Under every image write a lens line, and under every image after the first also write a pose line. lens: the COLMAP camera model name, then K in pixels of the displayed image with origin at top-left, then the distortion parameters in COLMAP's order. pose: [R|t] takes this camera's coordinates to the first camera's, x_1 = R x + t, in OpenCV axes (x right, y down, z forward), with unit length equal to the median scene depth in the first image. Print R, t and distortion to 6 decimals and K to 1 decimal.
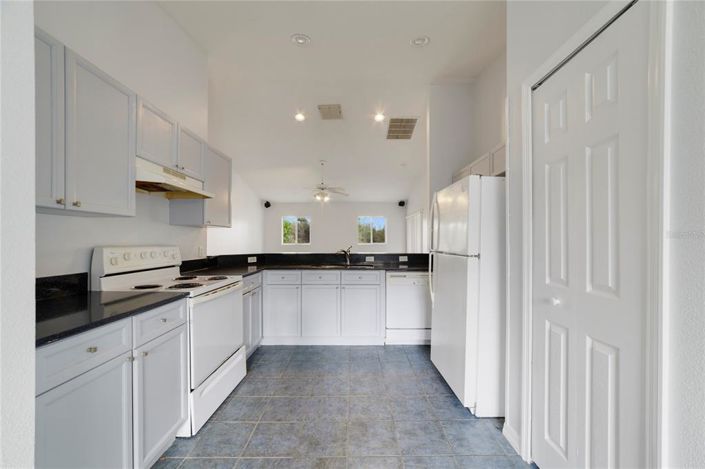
lens RADIAL K [[270.1, 0, 351.1], [0, 270.1, 240.5], [0, 0, 1]] dist [-0.002030, -0.000137]
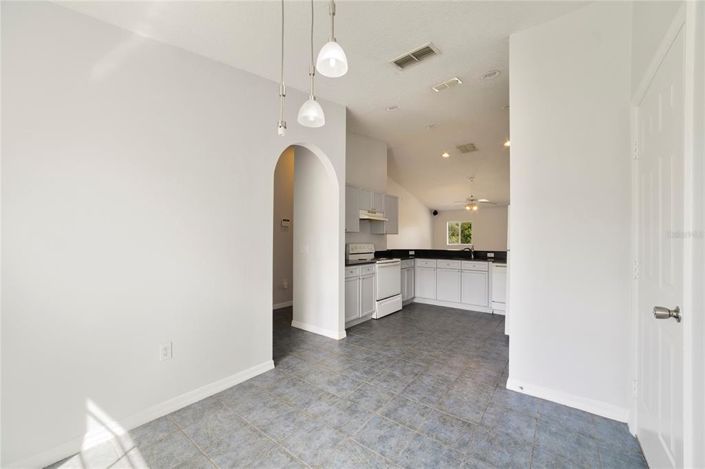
lens RADIAL K [[270.1, 0, 351.1], [0, 270.1, 240.5], [0, 0, 1]] dist [-0.002030, -0.000137]
pose [[0.784333, 0.002507, -0.620335, 0.486229], [-0.002781, 0.999996, 0.000526, -0.005007], [0.620334, 0.001312, 0.784337, -0.701133]]
